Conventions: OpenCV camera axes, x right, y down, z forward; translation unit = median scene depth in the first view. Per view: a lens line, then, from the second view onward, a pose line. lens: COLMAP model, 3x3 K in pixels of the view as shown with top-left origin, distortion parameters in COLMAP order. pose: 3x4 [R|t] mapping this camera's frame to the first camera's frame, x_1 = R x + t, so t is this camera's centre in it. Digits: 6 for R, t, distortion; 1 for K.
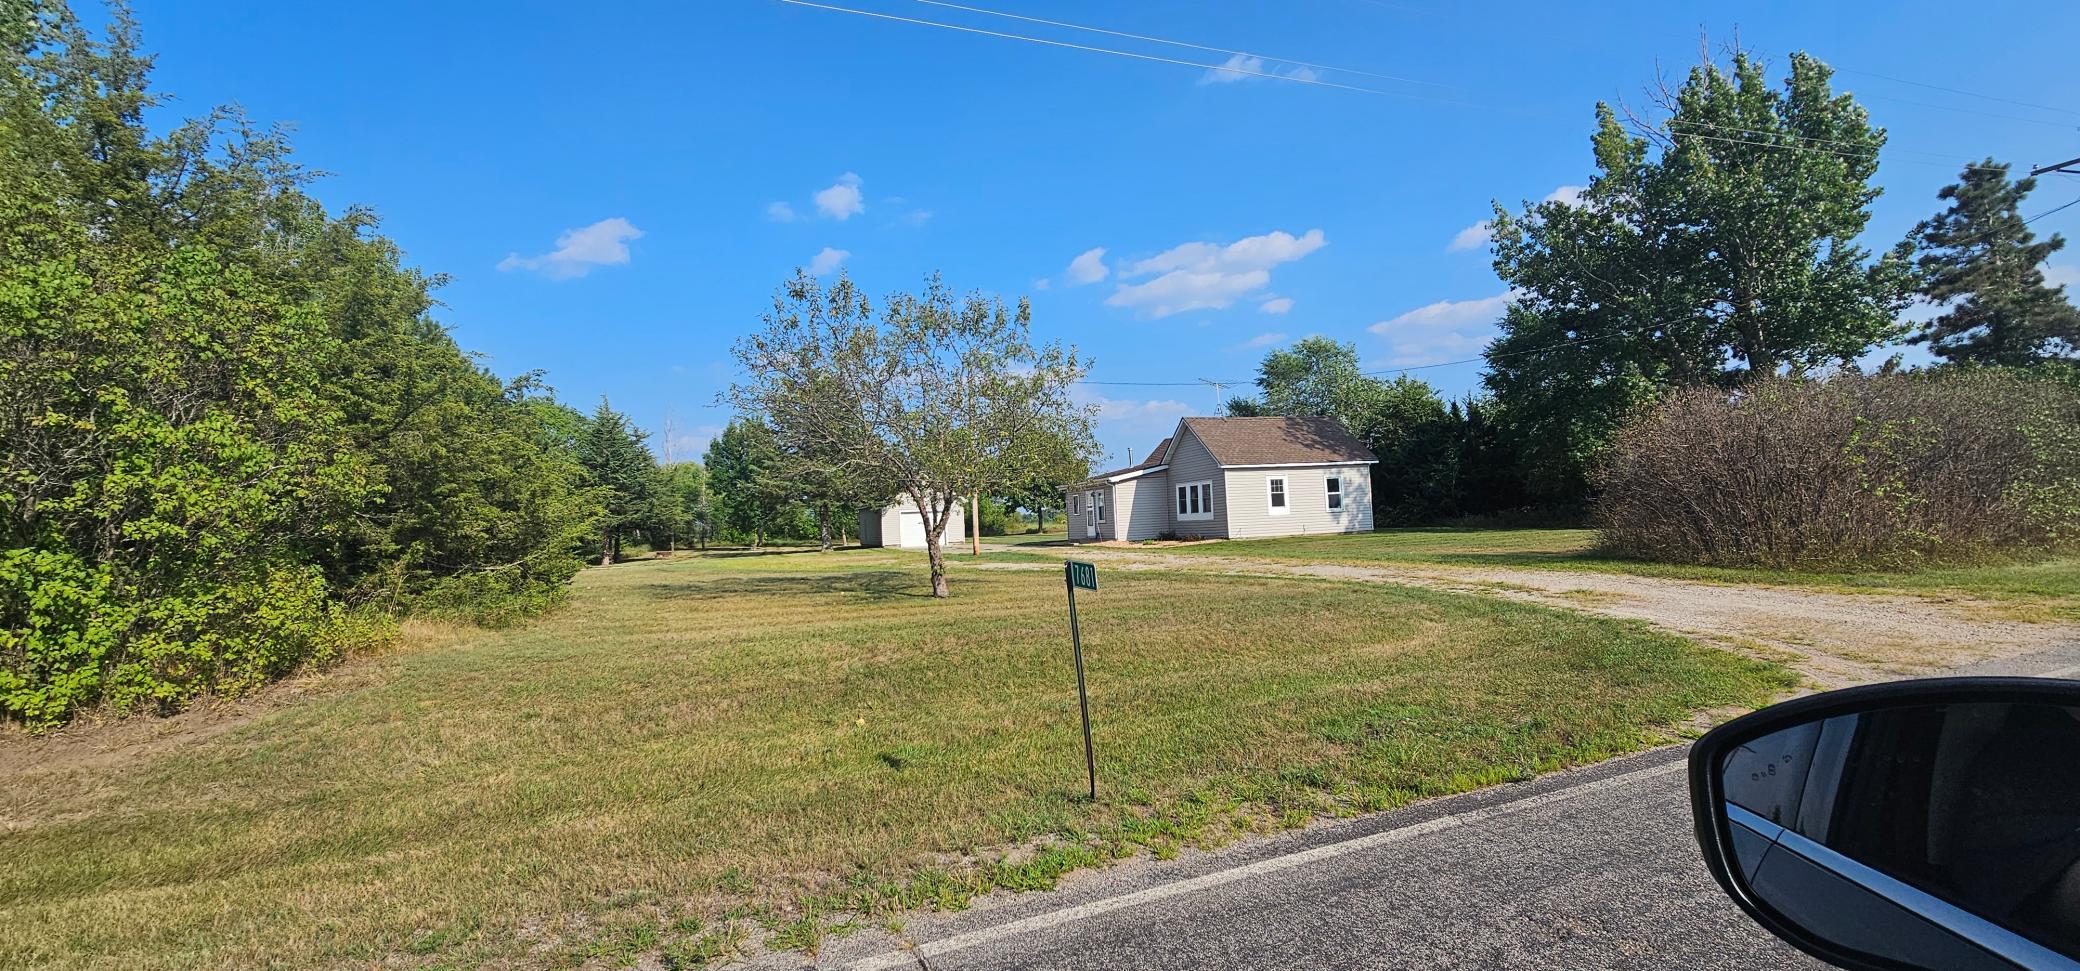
lens RADIAL K [[857.6, 0, 1038.0], [0, 857.6, 444.1], [0, 0, 1]] dist [0.002179, 0.000942]
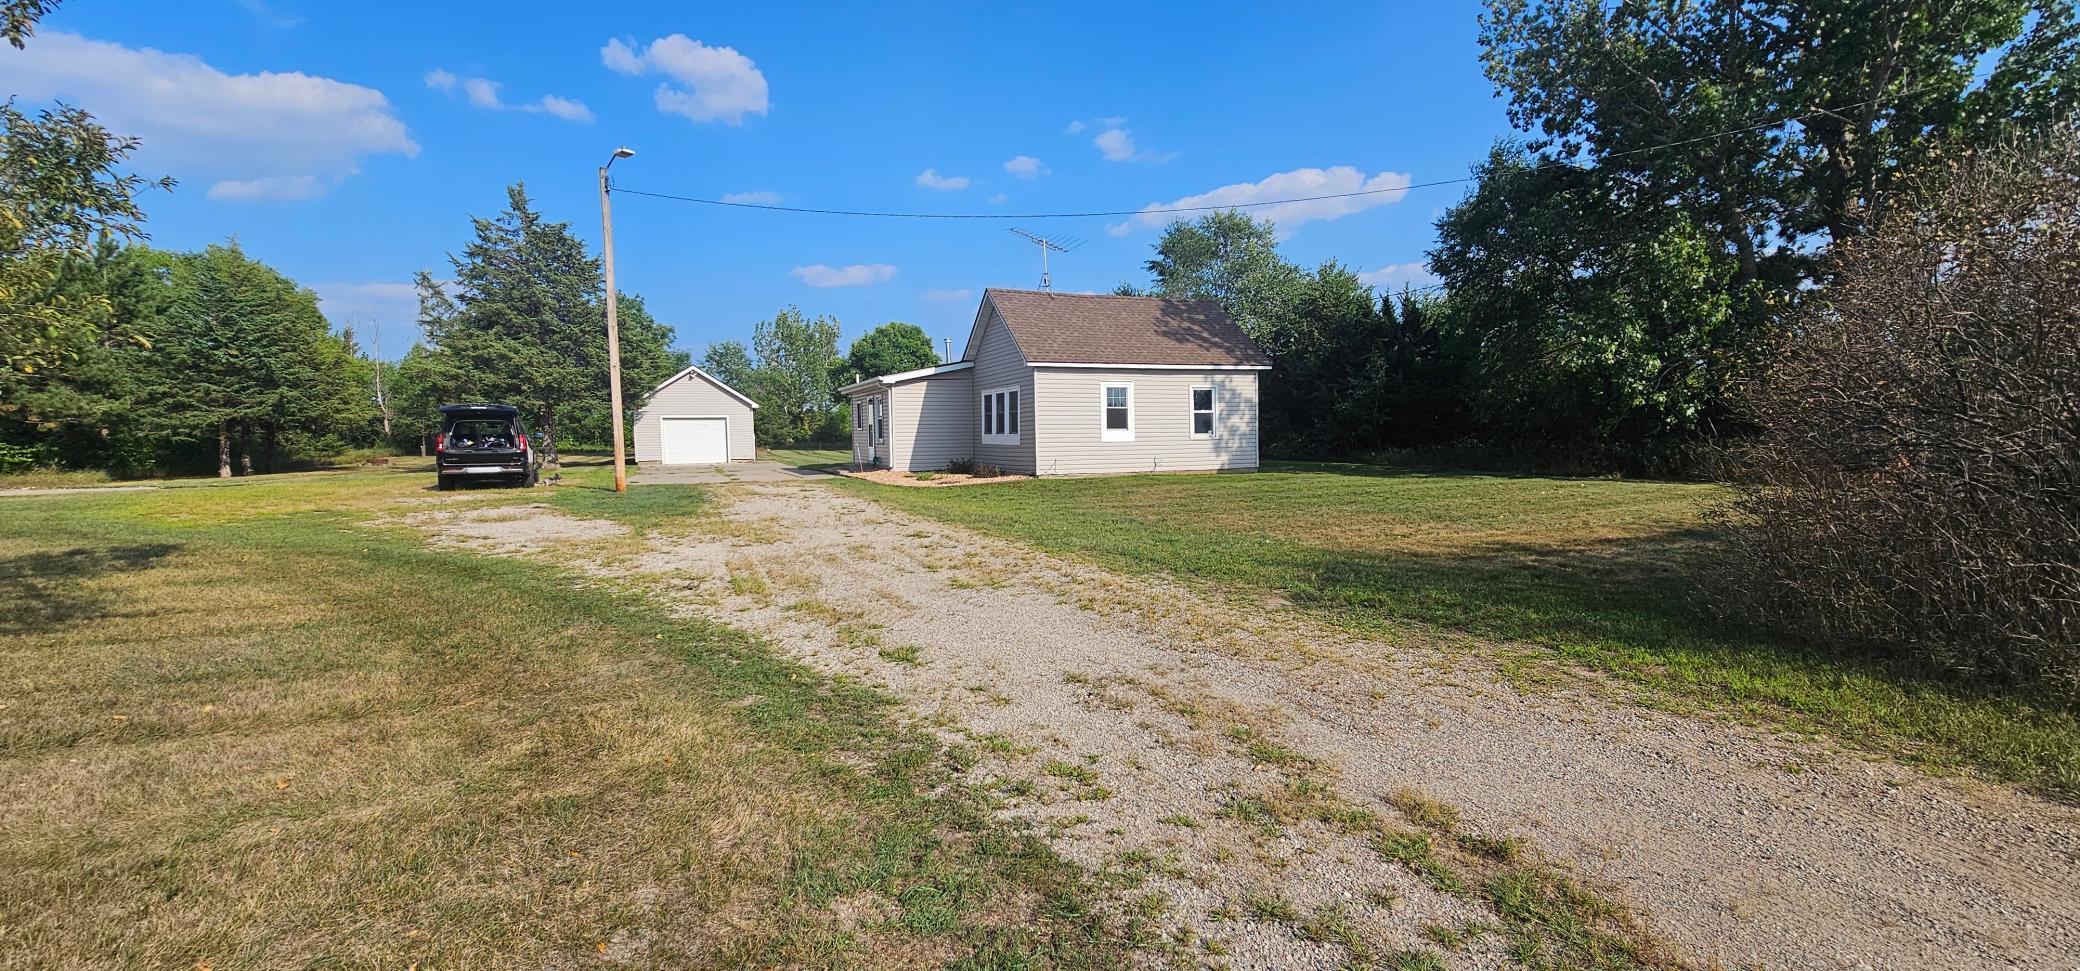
lens RADIAL K [[857.6, 0, 1051.3], [0, 857.6, 482.0], [0, 0, 1]] dist [0.002179, 0.000942]
pose [[0.995869, 0.028663, 0.086154, 0.166324], [-0.040892, 0.988773, 0.143721, 0.019439], [-0.081067, -0.146651, 0.985861, 0.329180]]
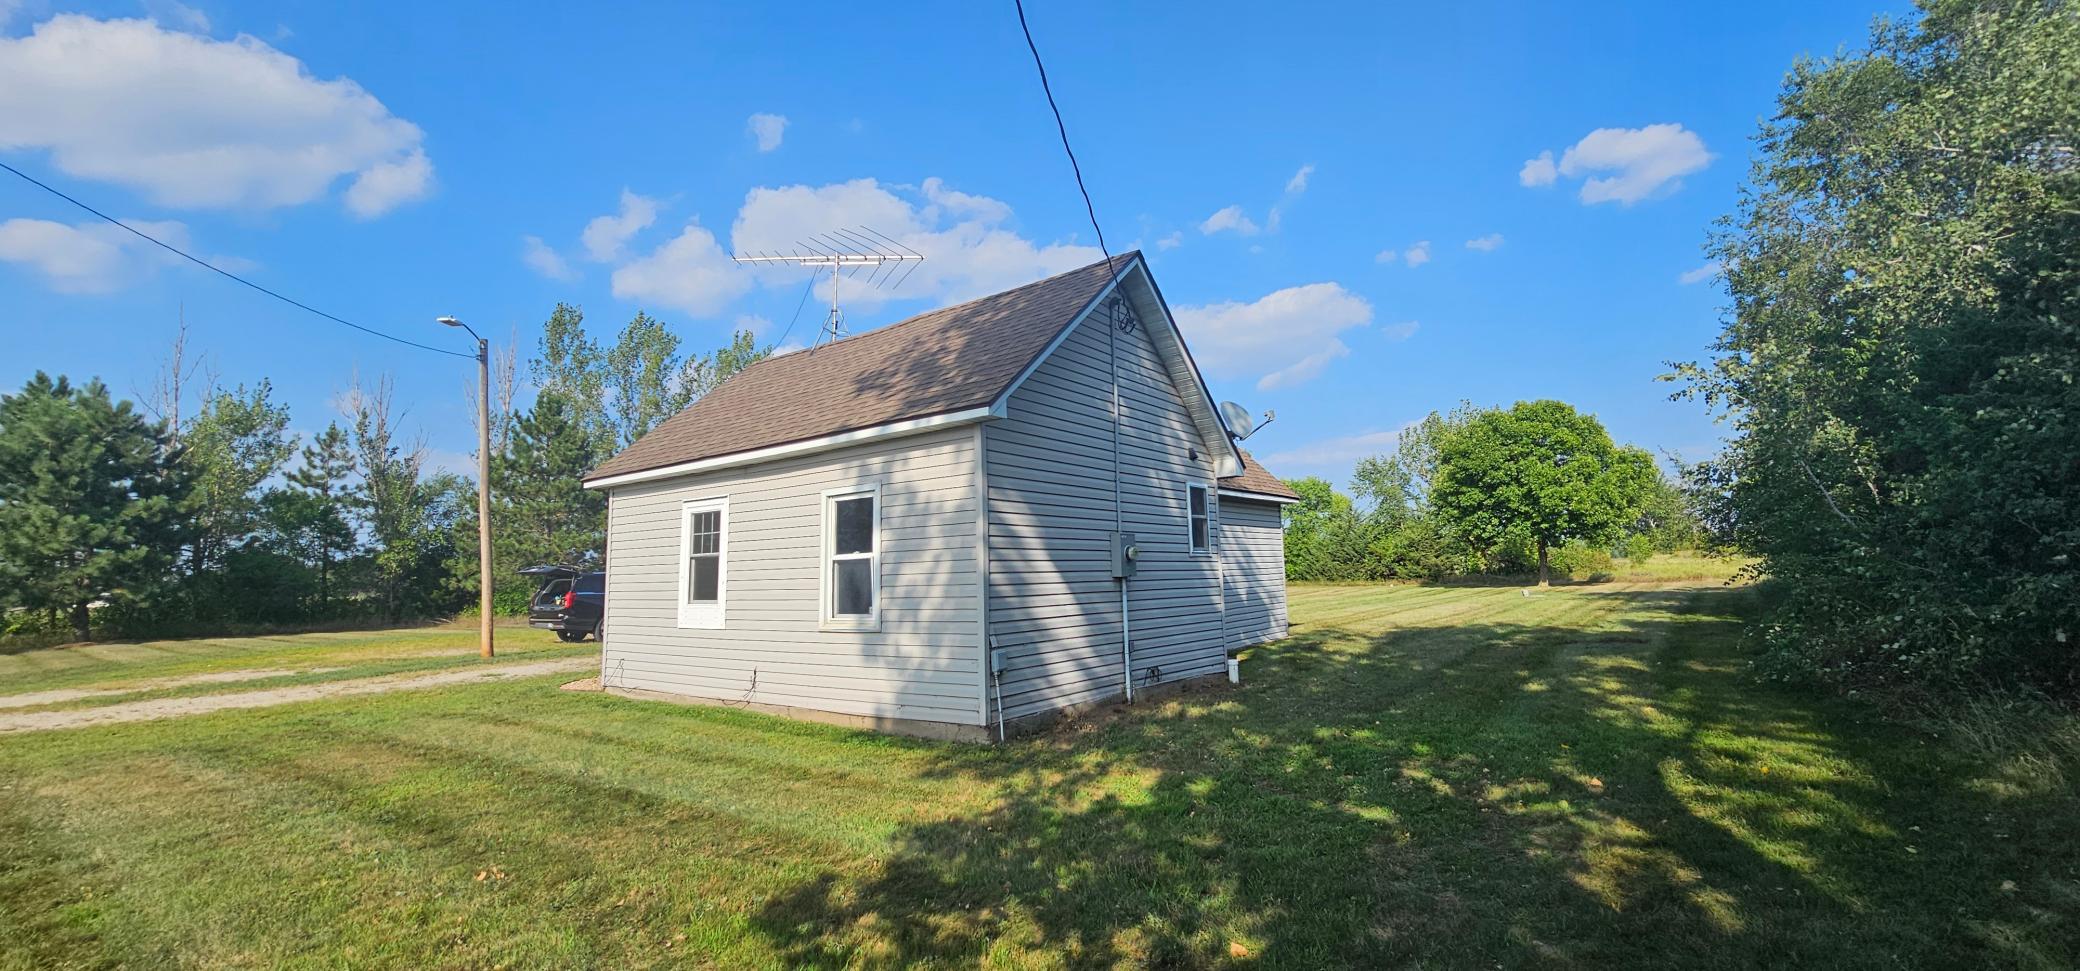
lens RADIAL K [[857.6, 0, 1037.6], [0, 857.6, 484.0], [0, 0, 1]] dist [0.002179, 0.000942]
pose [[0.533589, -0.059211, -0.843669, 0.586424], [0.075199, 0.996917, -0.022406, 0.045120], [0.842394, -0.051488, 0.536396, 0.898715]]
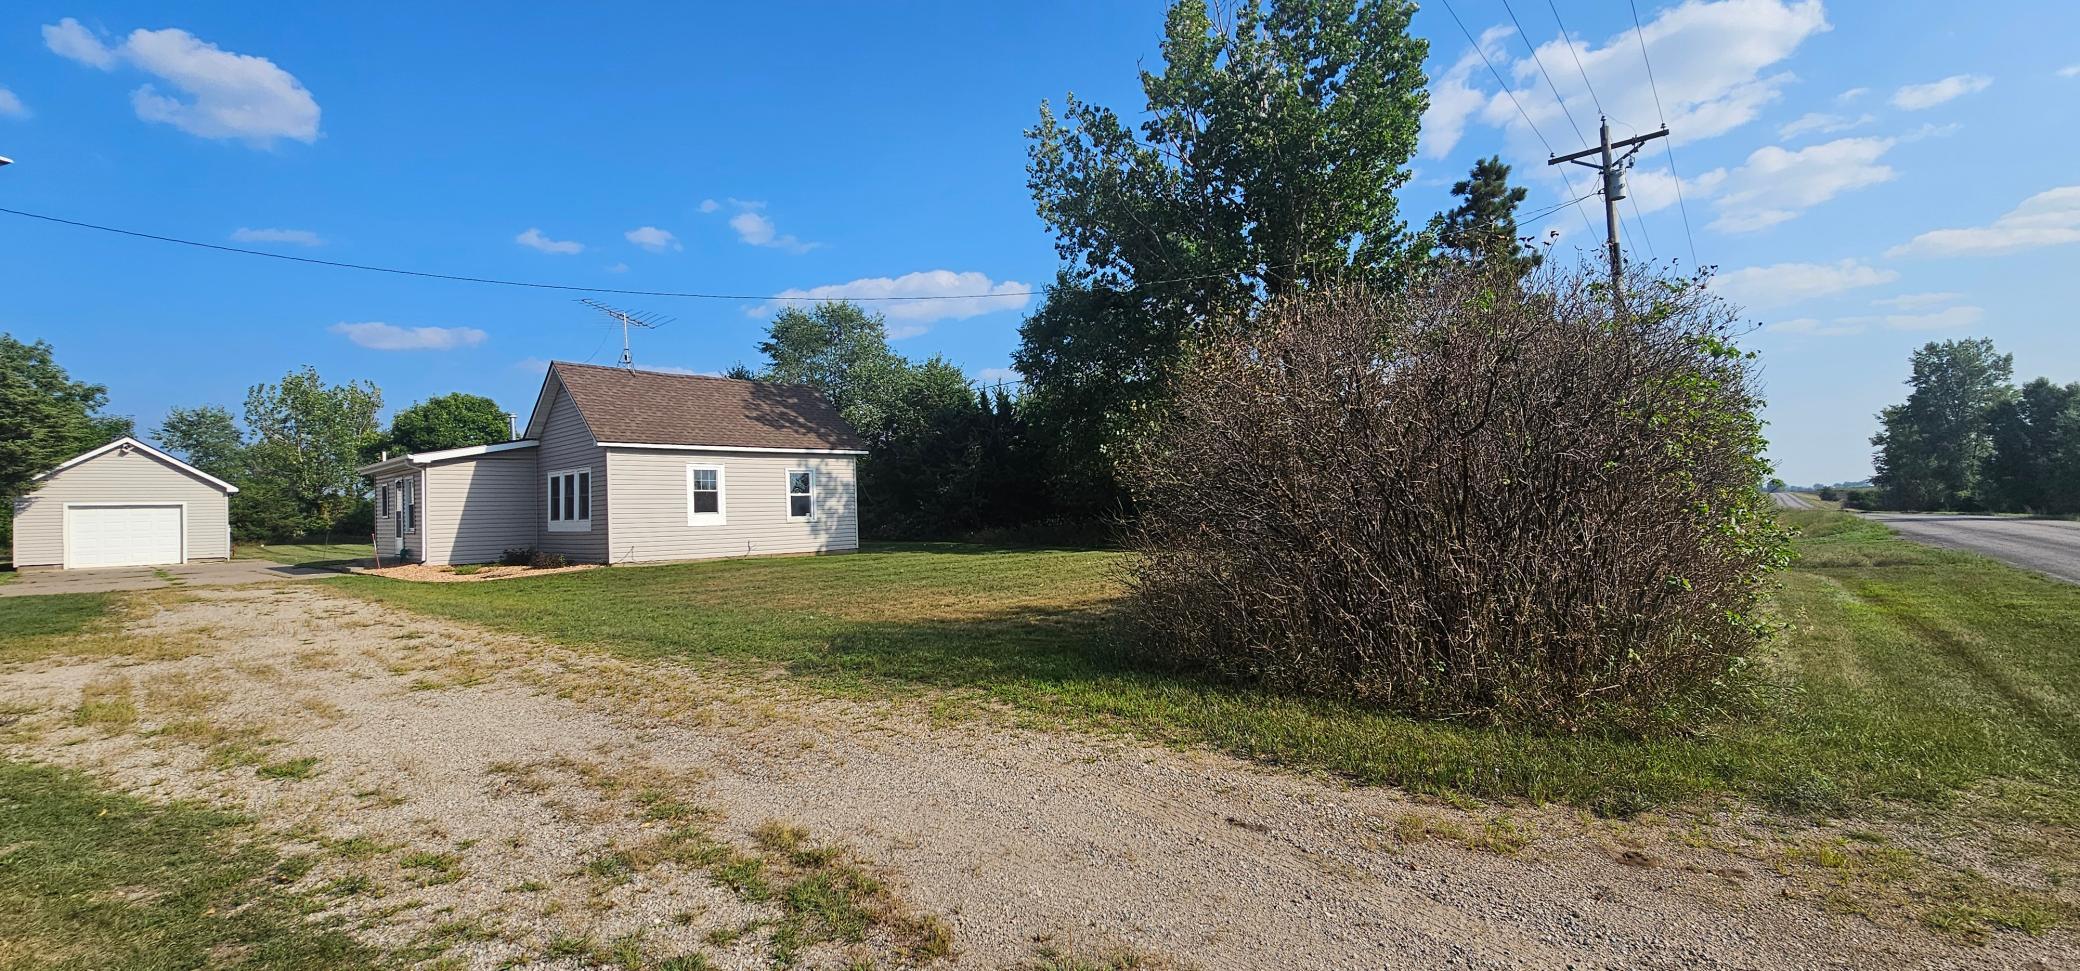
lens RADIAL K [[857.6, 0, 1049.5], [0, 857.6, 432.4], [0, 0, 1]] dist [0.002179, 0.000942]
pose [[0.880036, 0.066781, 0.470188, 0.193213], [-0.058622, 0.997767, -0.031994, 0.018019], [-0.471275, 0.000593, 0.881986, 0.302210]]
